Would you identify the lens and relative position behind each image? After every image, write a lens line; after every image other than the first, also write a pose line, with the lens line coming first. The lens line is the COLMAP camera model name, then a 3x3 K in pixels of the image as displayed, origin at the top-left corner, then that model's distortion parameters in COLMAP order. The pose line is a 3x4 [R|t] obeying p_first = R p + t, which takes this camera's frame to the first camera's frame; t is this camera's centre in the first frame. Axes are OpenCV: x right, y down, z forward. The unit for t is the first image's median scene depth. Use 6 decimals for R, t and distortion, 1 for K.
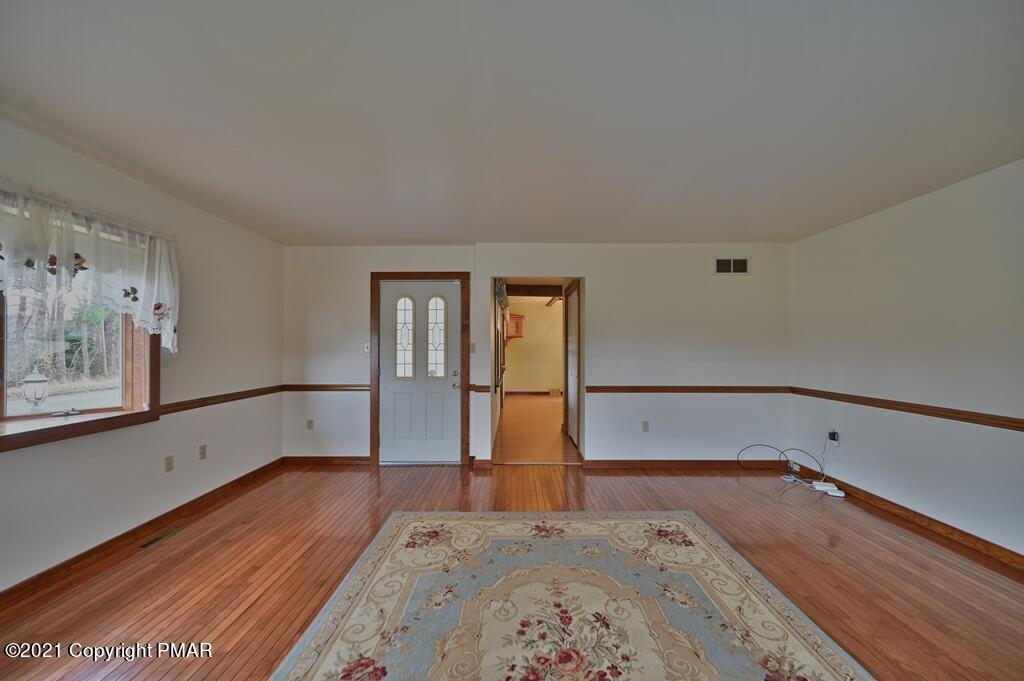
lens RADIAL K [[410.2, 0, 516.6], [0, 410.2, 344.5], [0, 0, 1]] dist [0.002814, 0.000629]
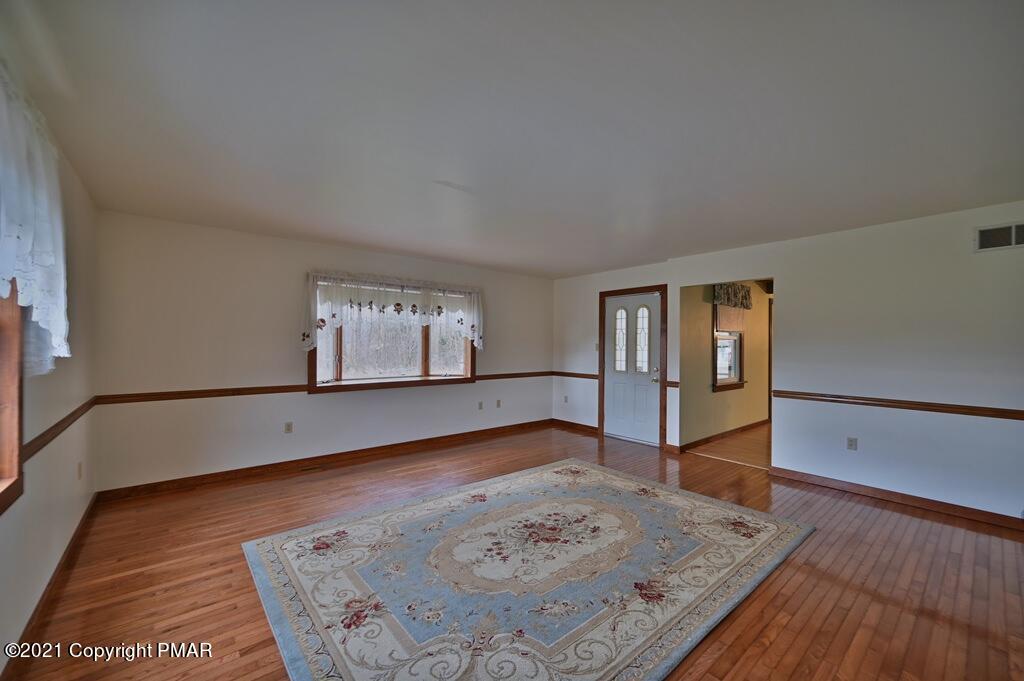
lens RADIAL K [[410.2, 0, 512.0], [0, 410.2, 343.1], [0, 0, 1]] dist [0.002814, 0.000629]
pose [[0.637527, 0.003099, -0.770422, 0.578030], [-0.004119, 0.999991, 0.000614, -0.008044], [0.770417, 0.002782, 0.637534, -0.101075]]
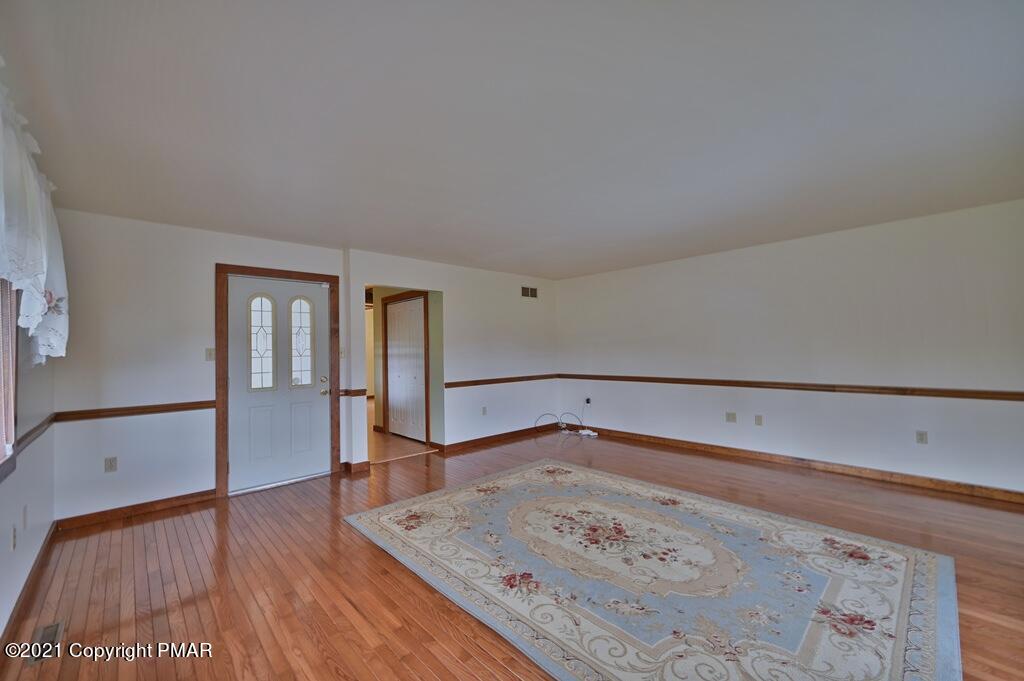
lens RADIAL K [[410.2, 0, 516.7], [0, 410.2, 340.3], [0, 0, 1]] dist [0.002814, 0.000629]
pose [[0.726435, 0.001121, 0.687234, -0.550582], [0.016756, 0.999672, -0.019343, 0.005013], [-0.687030, 0.025567, 0.726179, -0.011918]]
